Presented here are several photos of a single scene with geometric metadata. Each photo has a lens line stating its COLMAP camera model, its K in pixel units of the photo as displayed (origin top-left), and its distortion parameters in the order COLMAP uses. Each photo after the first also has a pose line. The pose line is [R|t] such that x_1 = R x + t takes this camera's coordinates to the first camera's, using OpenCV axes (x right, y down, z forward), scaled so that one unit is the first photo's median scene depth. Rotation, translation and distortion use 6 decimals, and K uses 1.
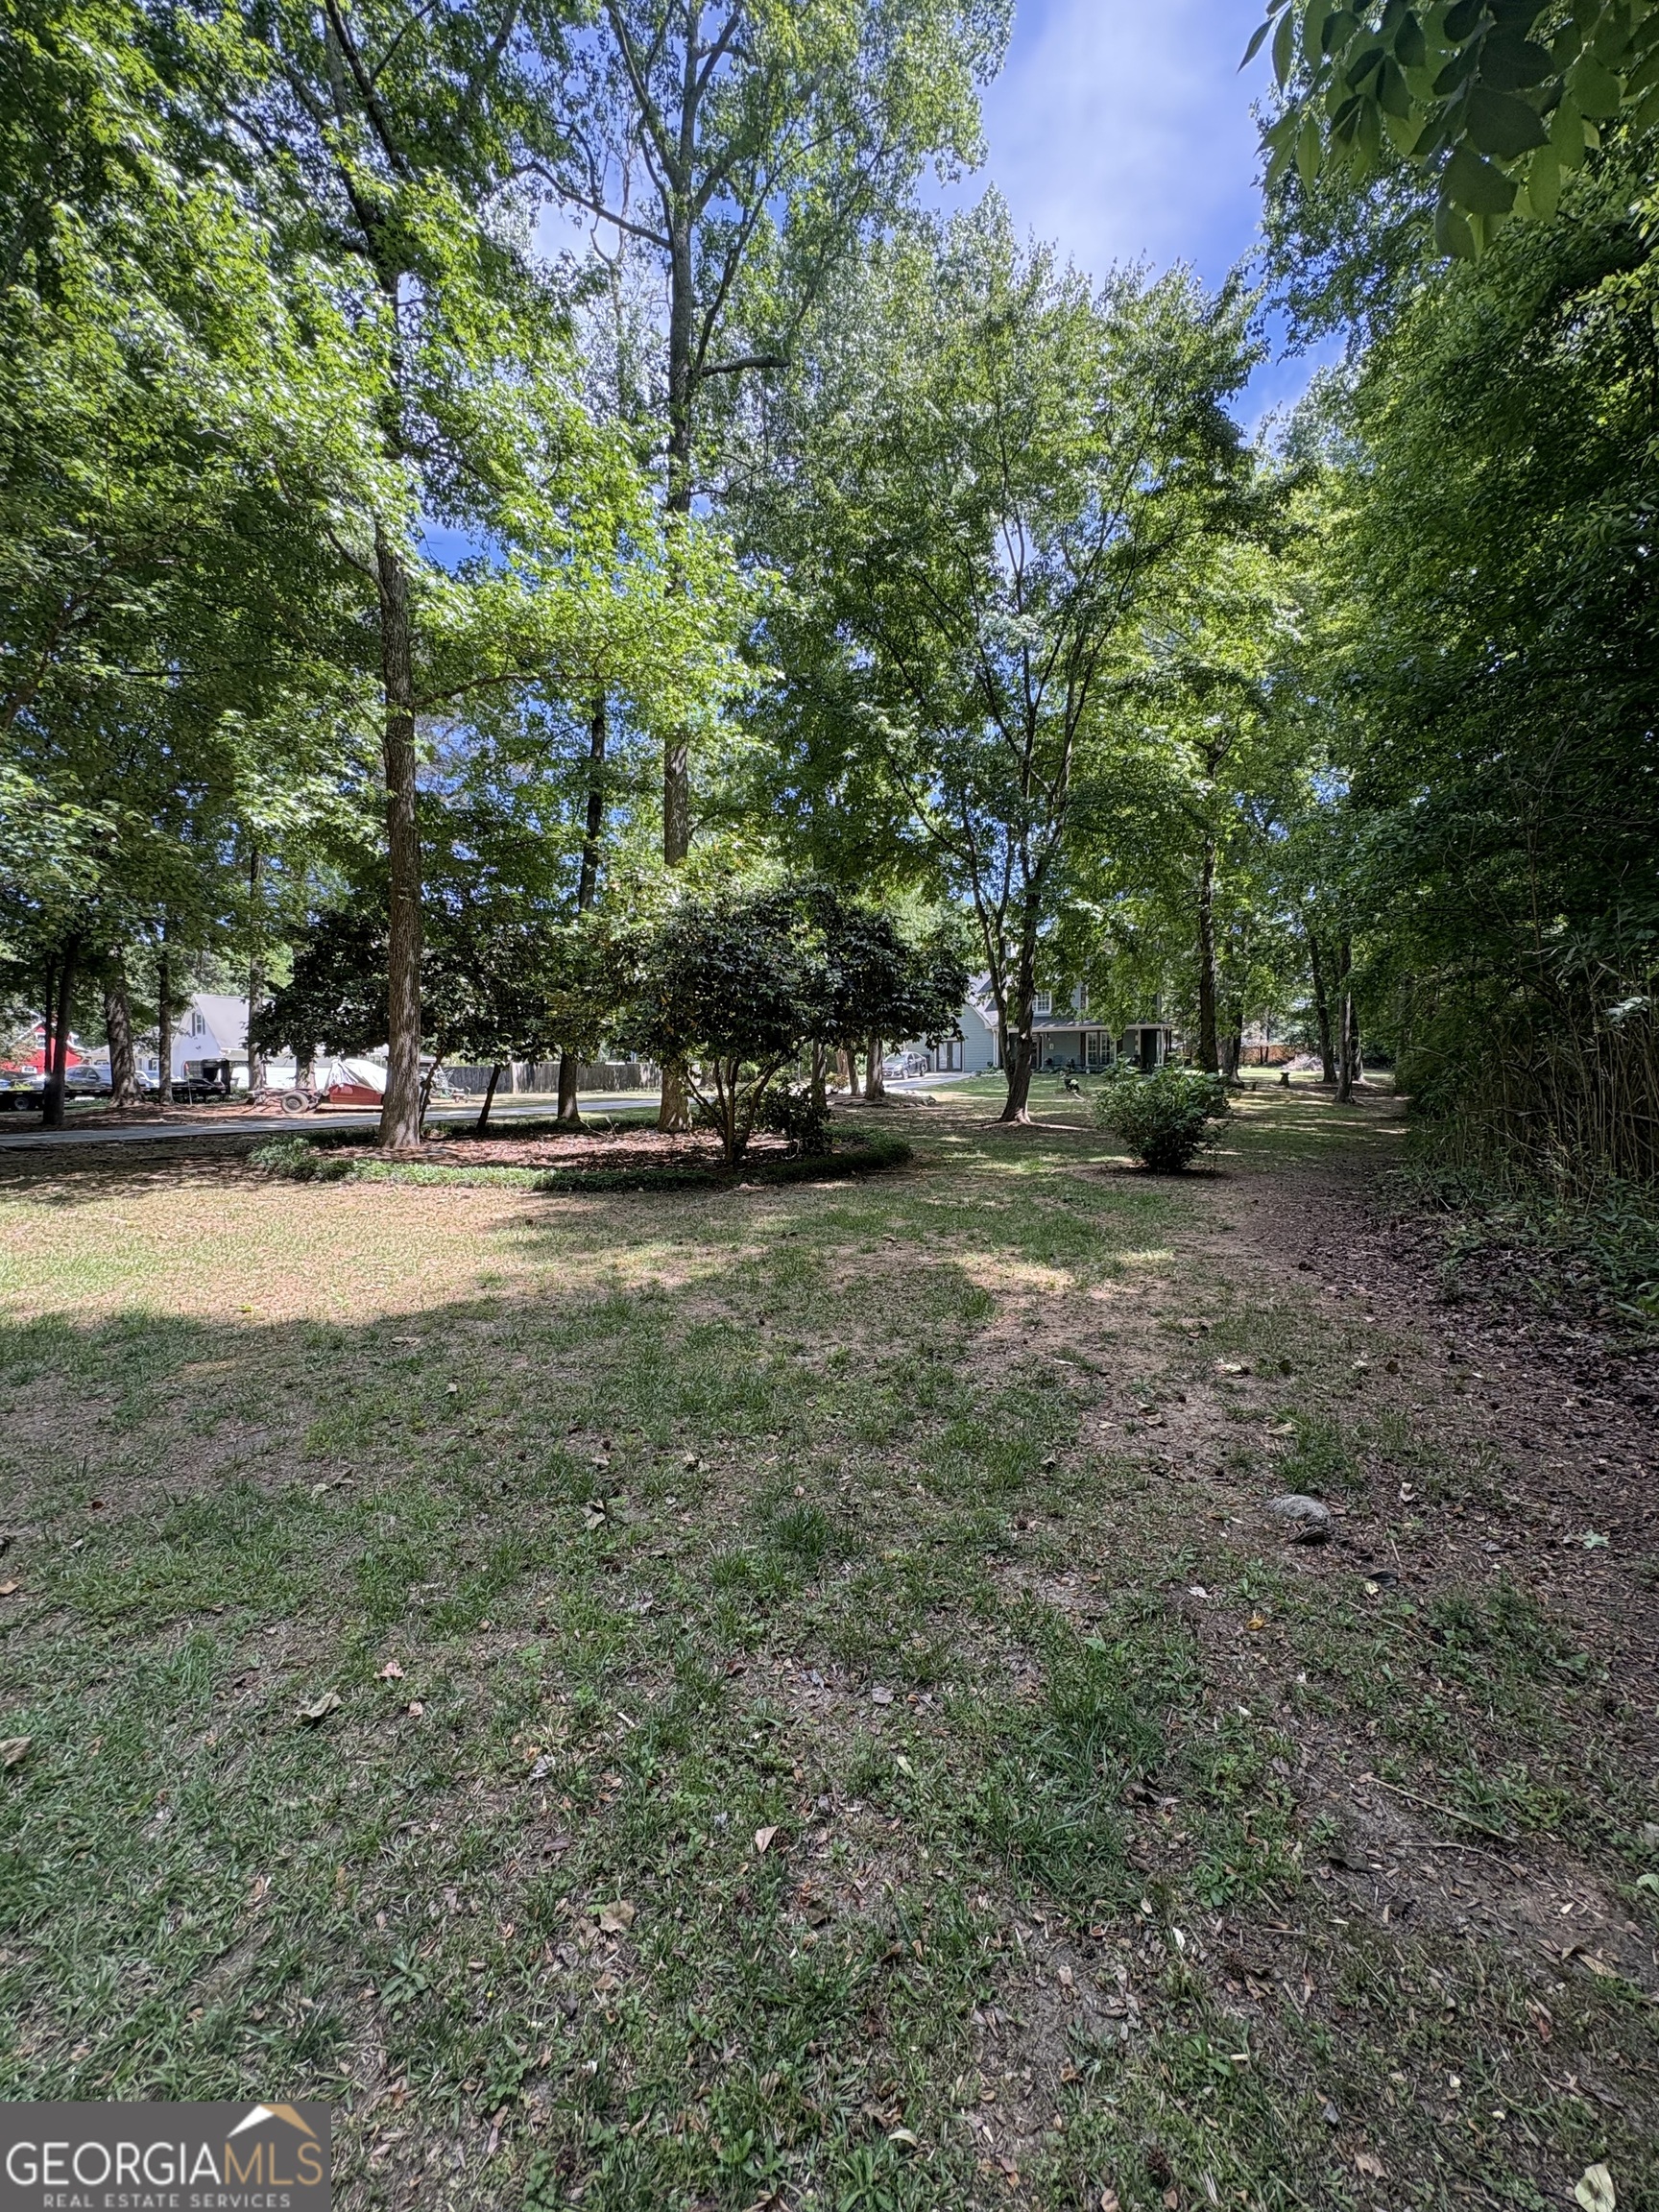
lens RADIAL K [[891.4, 0, 837.0], [0, 891.4, 1097.0], [0, 0, 1]] dist [0.001802, 0.000052]
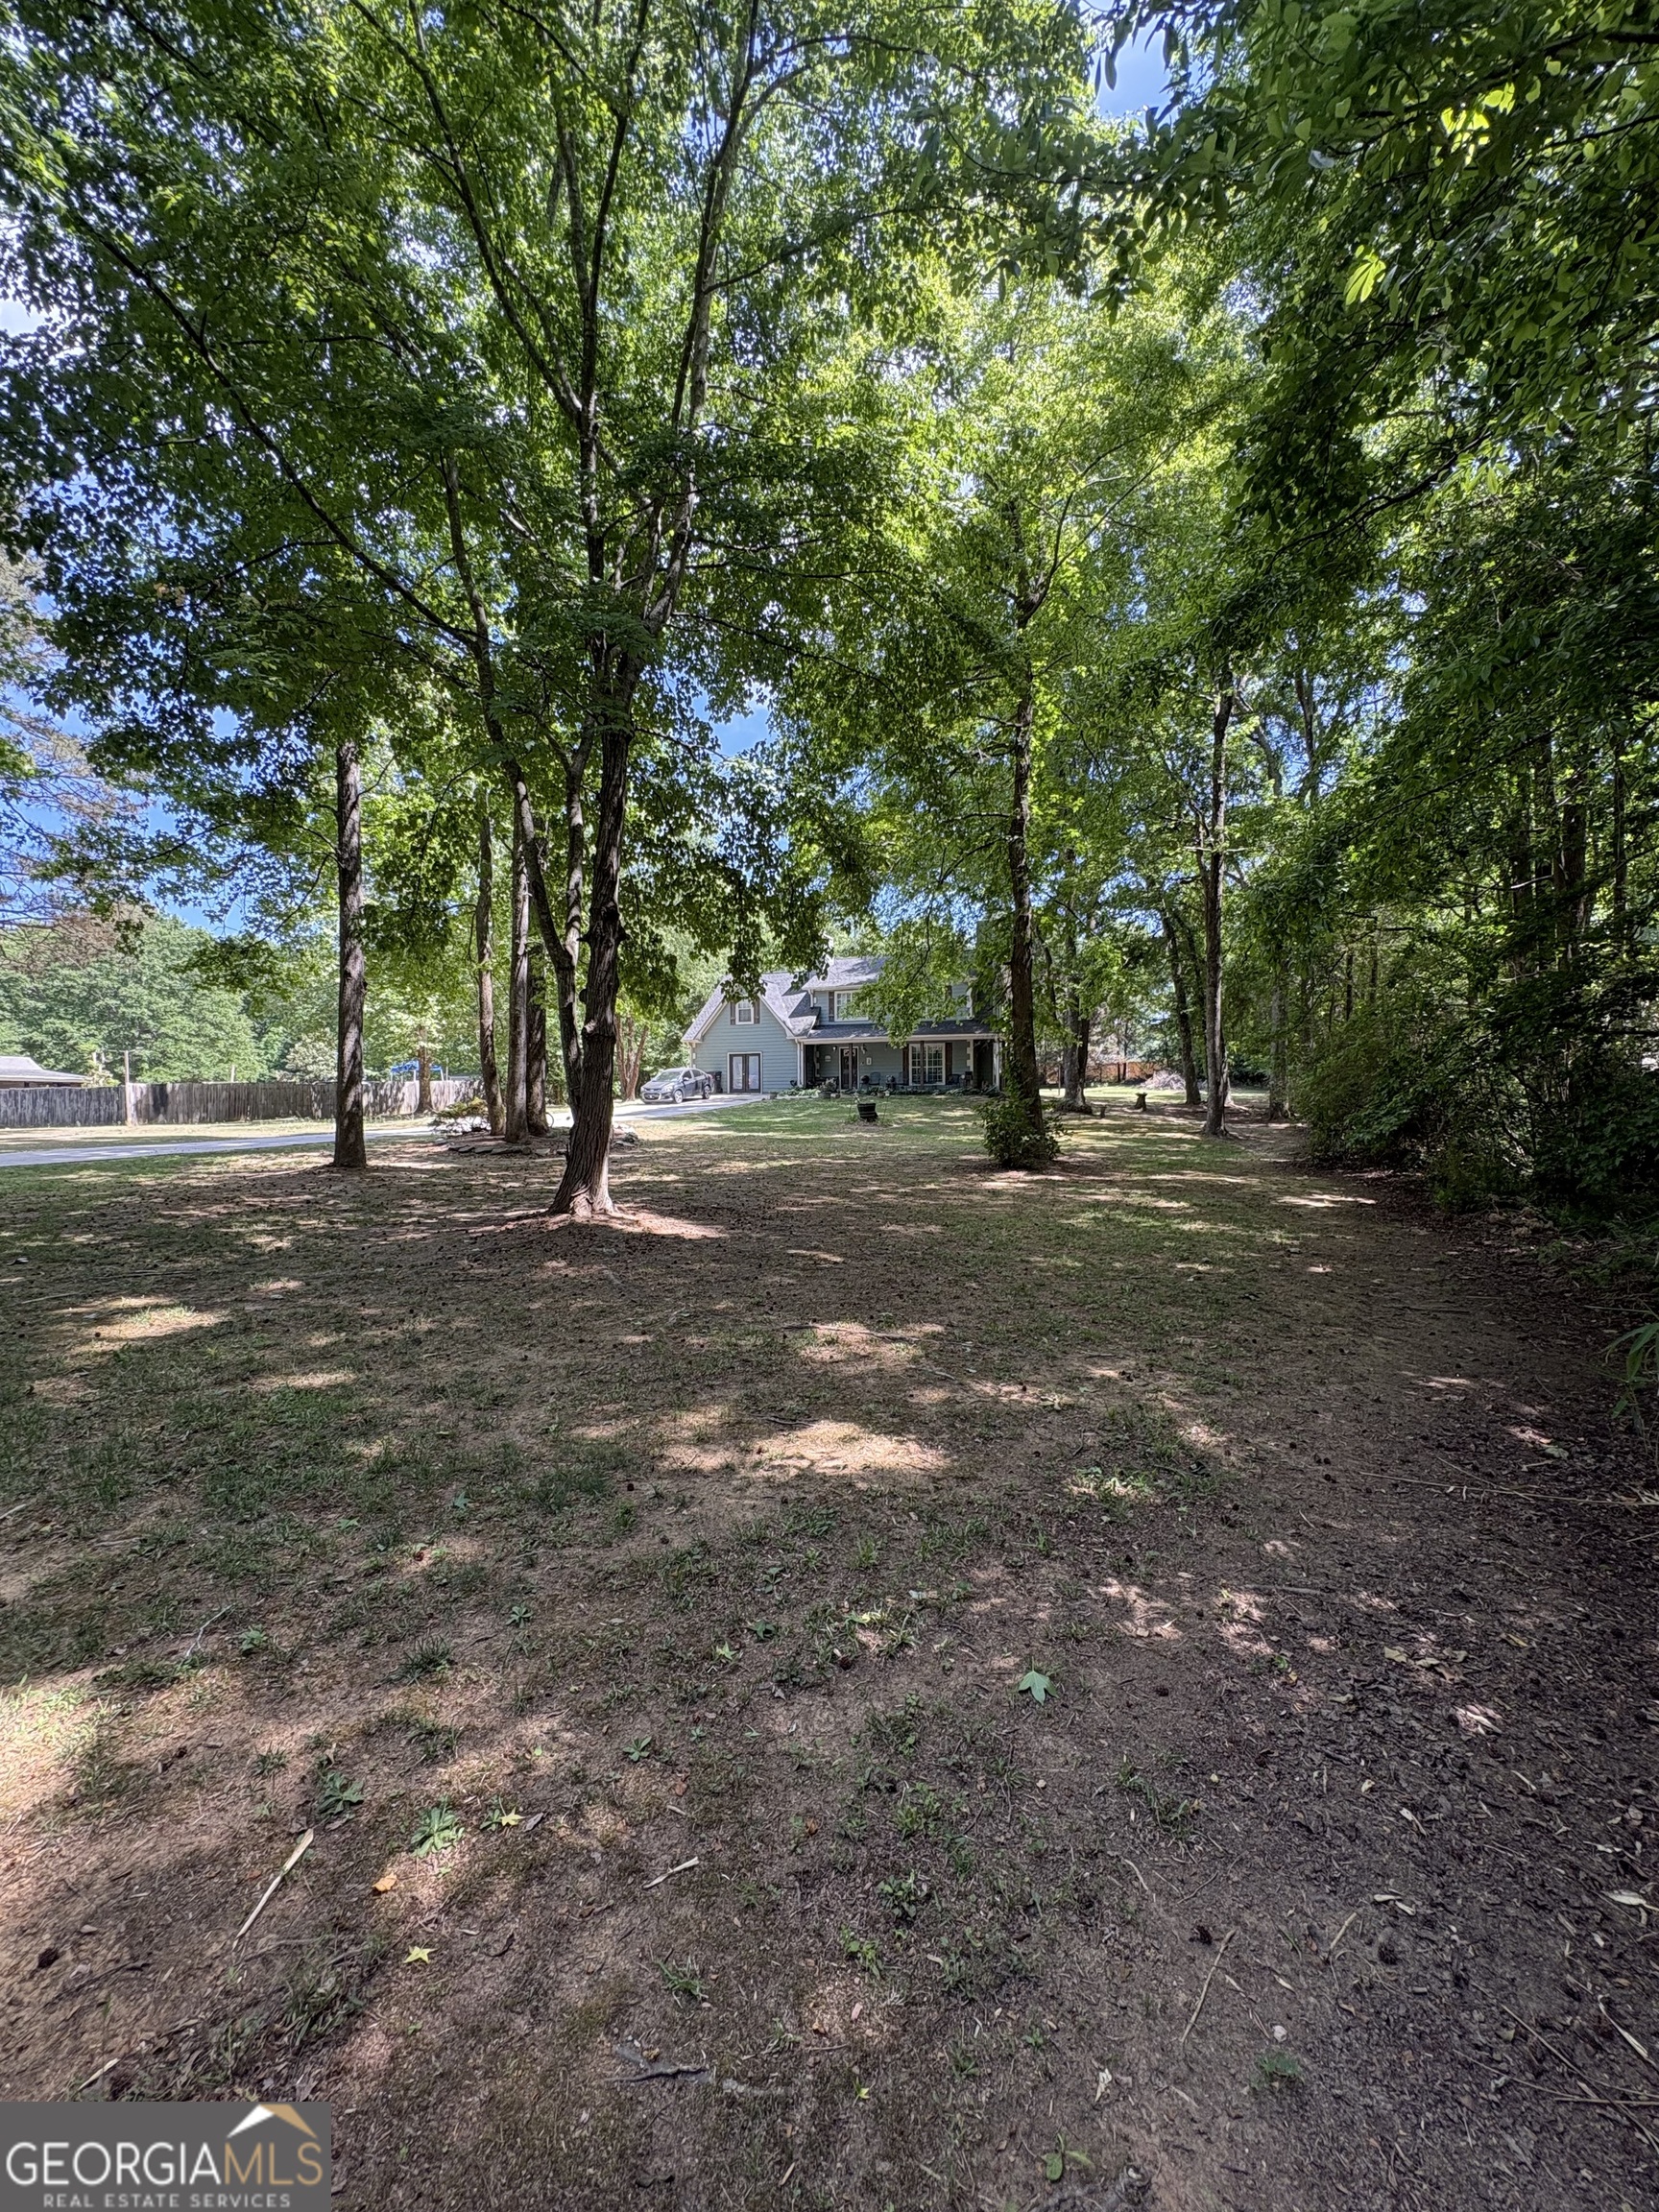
lens RADIAL K [[891.4, 0, 825.8], [0, 891.4, 1097.9], [0, 0, 1]] dist [0.001802, 0.000052]
pose [[0.992594, -0.004260, 0.121404, 0.107688], [0.006596, 0.999801, -0.018850, -0.008660], [-0.121299, 0.019512, 0.992424, 0.208038]]
